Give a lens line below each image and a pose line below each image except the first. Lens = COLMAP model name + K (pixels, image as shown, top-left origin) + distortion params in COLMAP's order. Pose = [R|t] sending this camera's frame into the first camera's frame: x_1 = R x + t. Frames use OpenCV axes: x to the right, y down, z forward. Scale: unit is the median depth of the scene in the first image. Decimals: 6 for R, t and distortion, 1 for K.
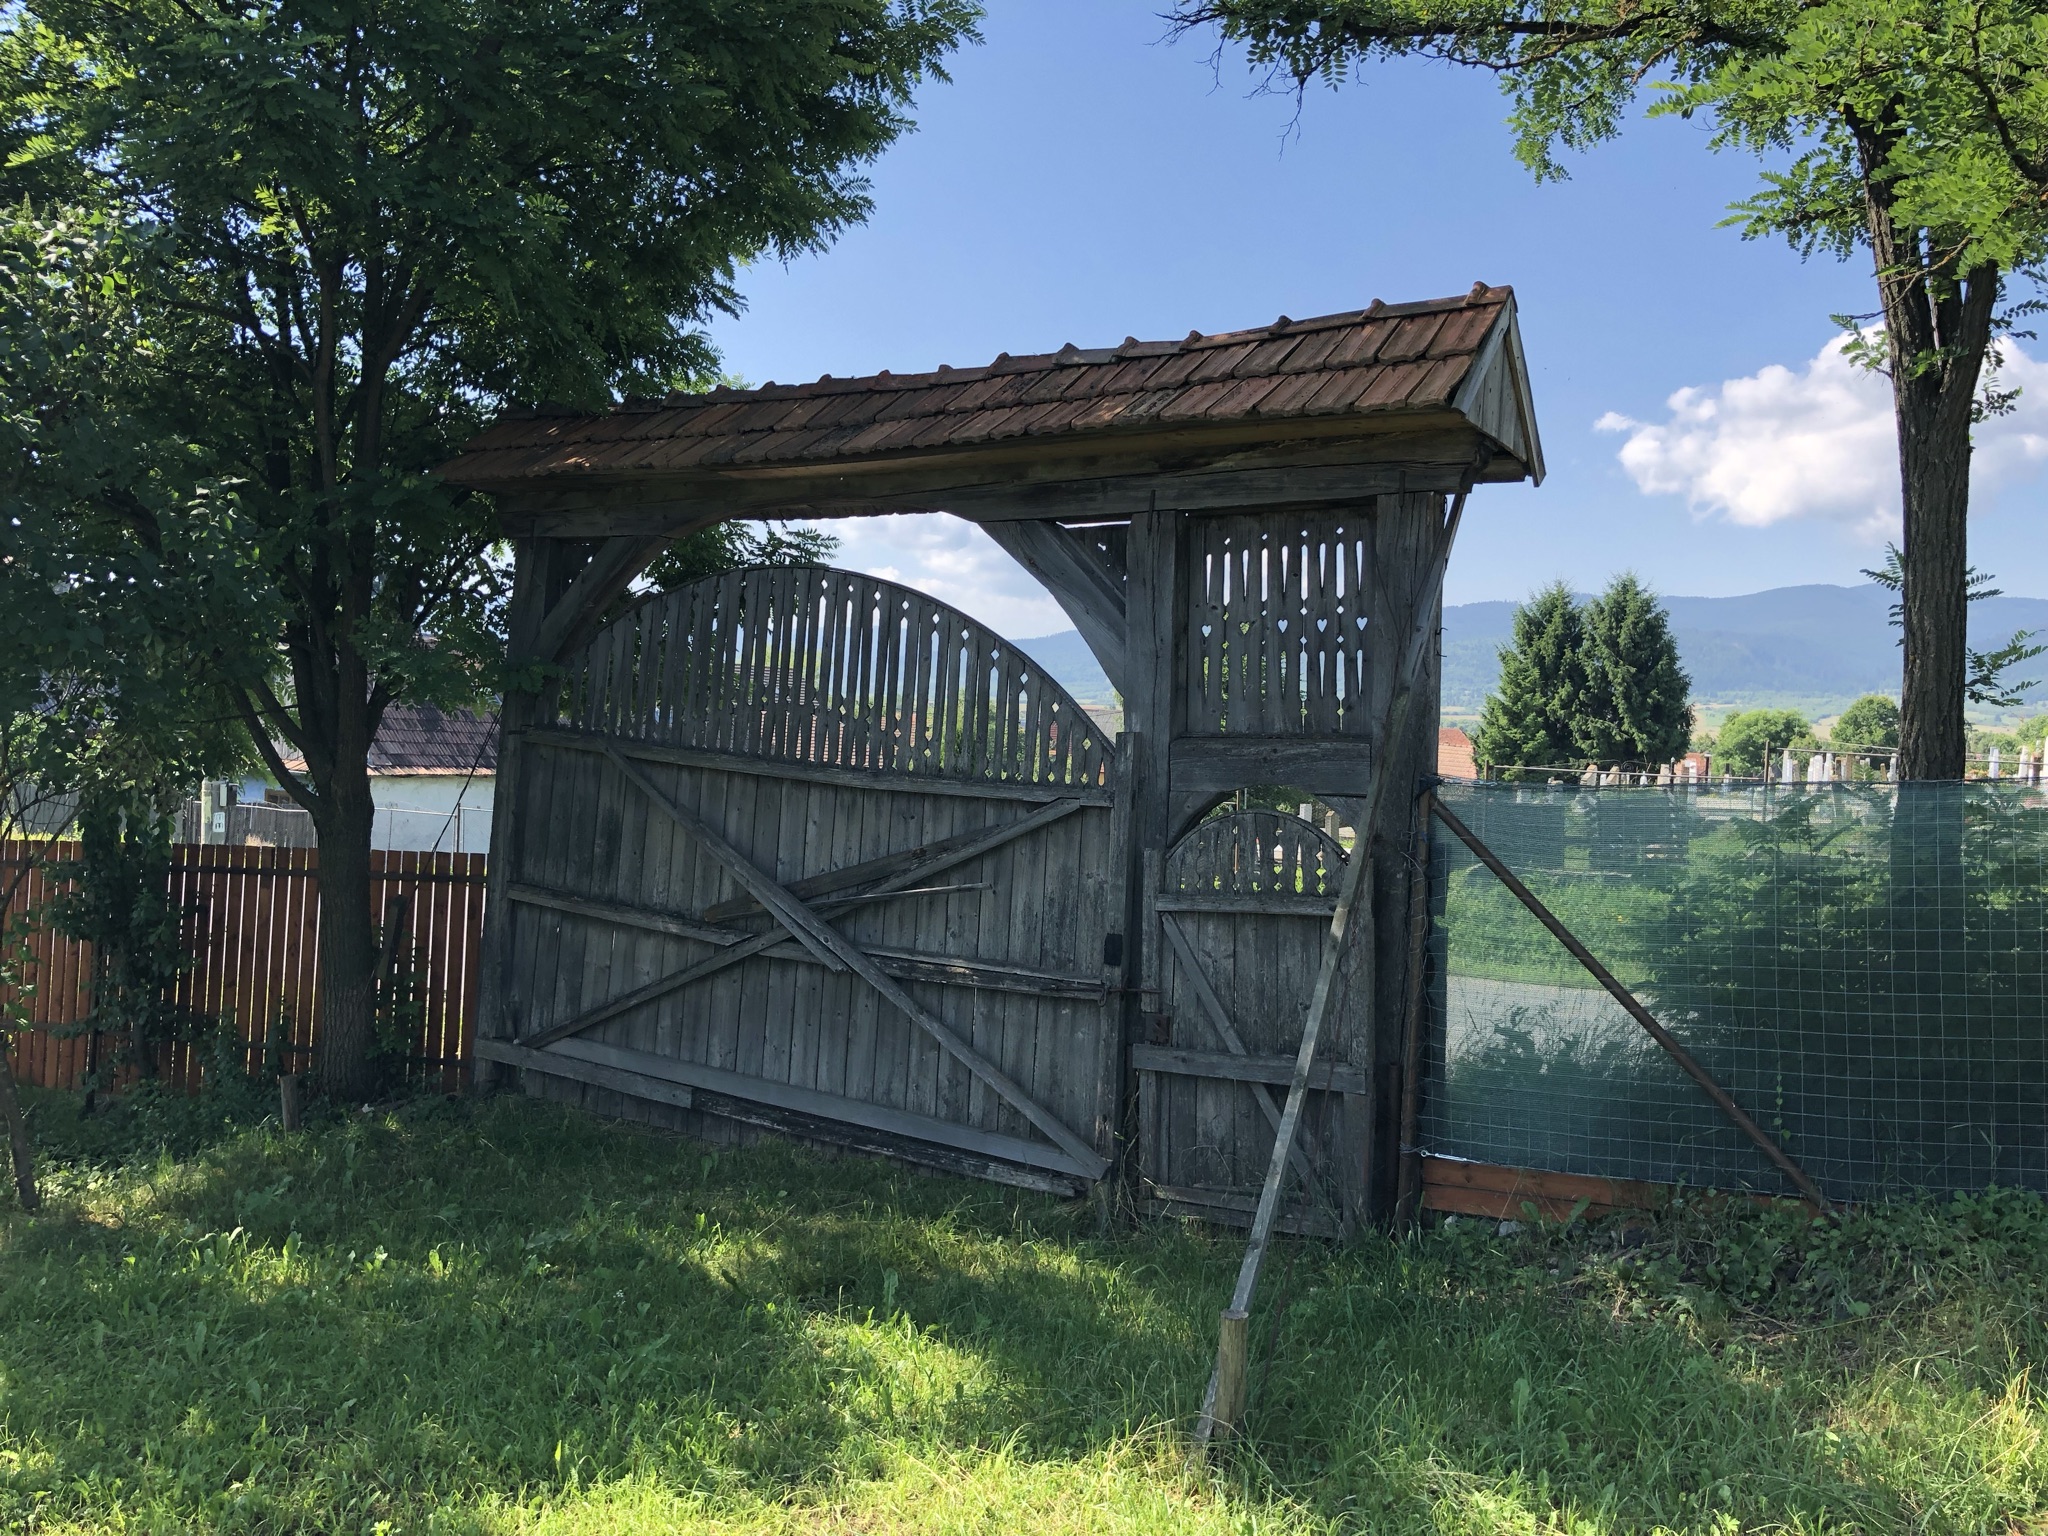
lens RADIAL K [[1691.0, 0, 1021.9], [0, 1691.0, 763.3], [0, 0, 1]] dist [-0.002318, -0.002978]
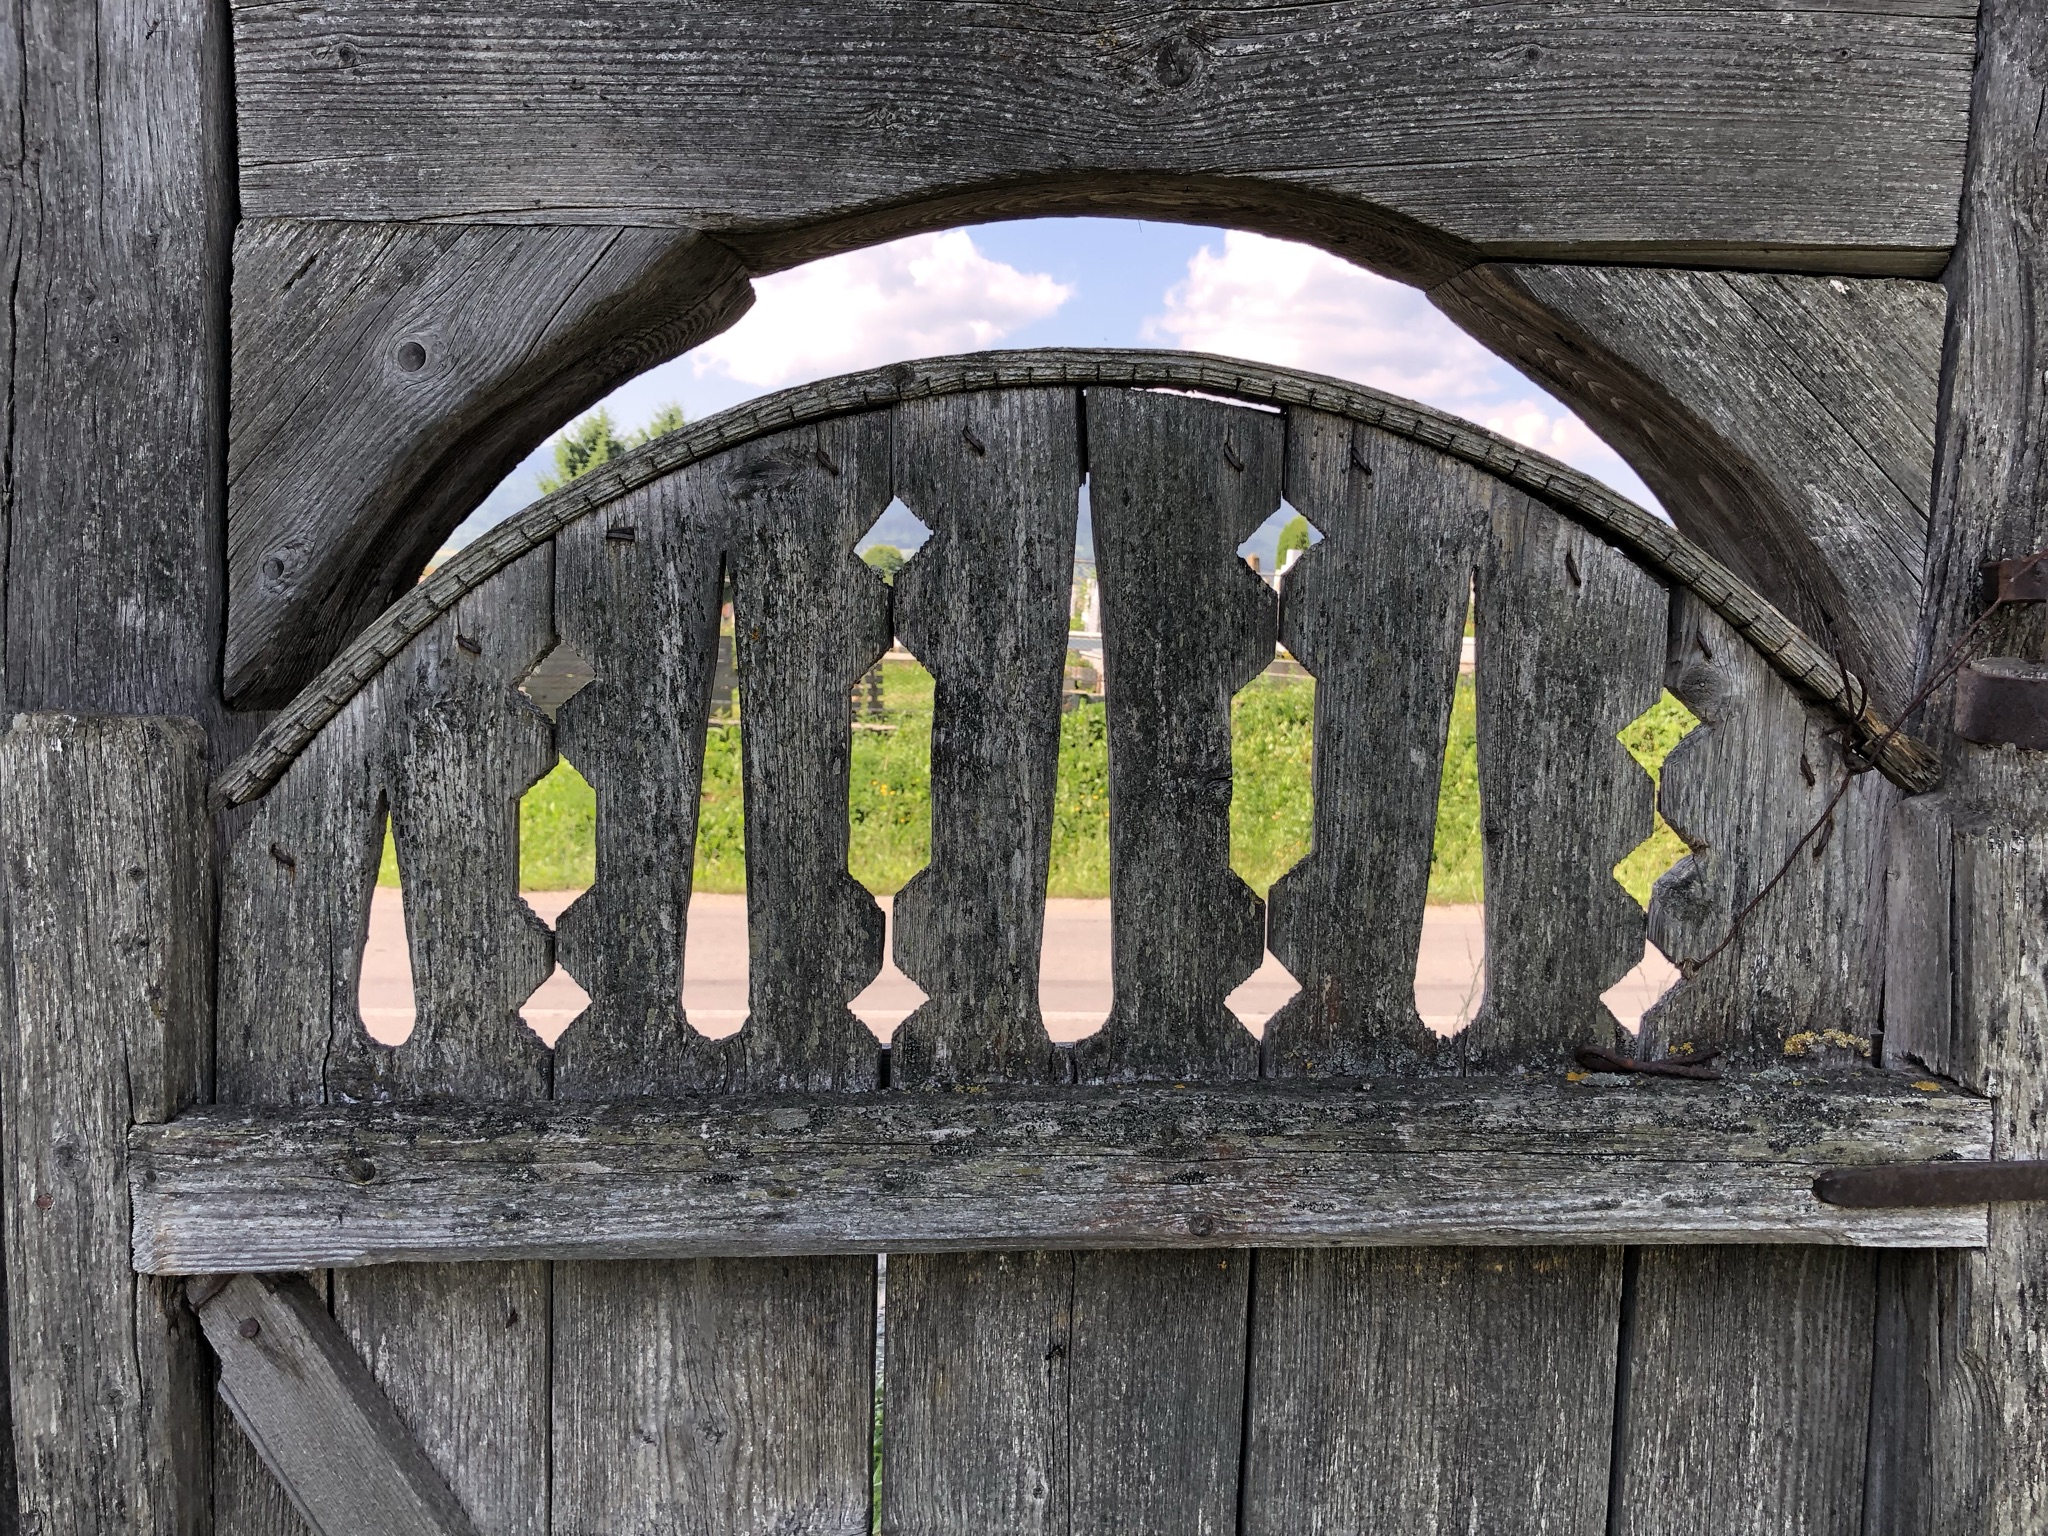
lens RADIAL K [[1691.0, 0, 1006.6], [0, 1691.0, 760.2], [0, 0, 1]] dist [-0.002318, -0.002978]
pose [[0.845353, -0.044839, 0.532323, 0.070363], [-0.000766, 0.996369, 0.085142, 0.044561], [-0.534207, -0.072383, 0.842249, 0.887000]]
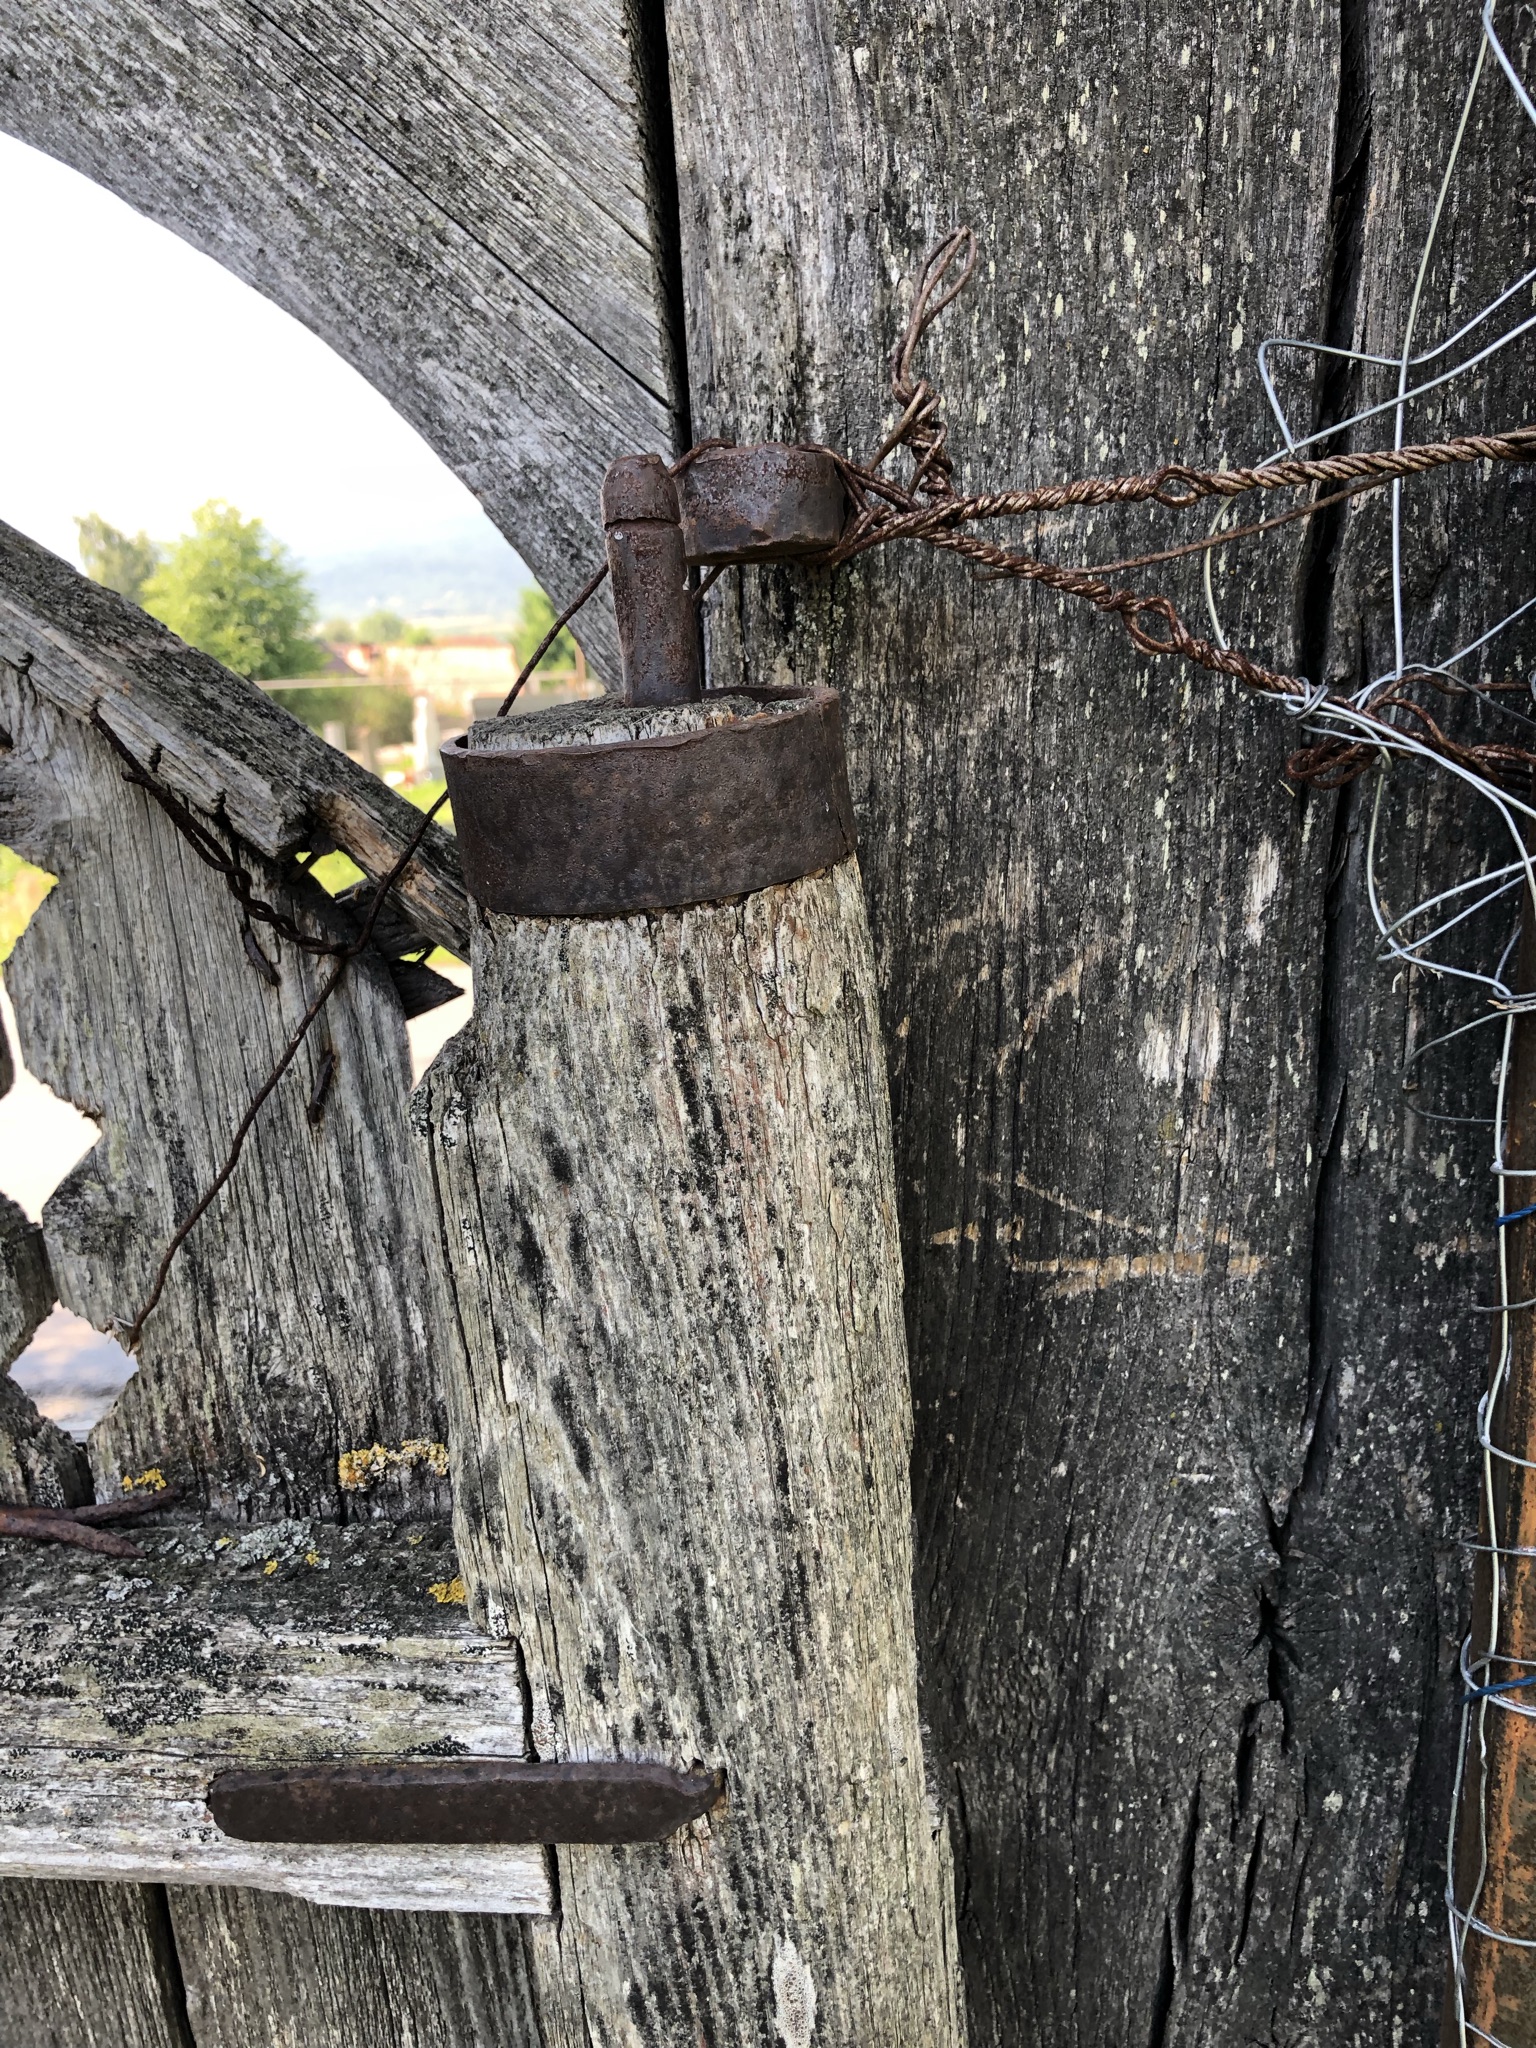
lens RADIAL K [[1691.0, 0, 785.5], [0, 1691.0, 1029.0], [0, 0, 1]] dist [-0.002318, -0.002978]
pose [[0.909235, -0.166050, 0.381733, 0.173730], [0.088332, 0.973077, 0.212883, 0.046898], [-0.406805, -0.159841, 0.899422, 0.896042]]
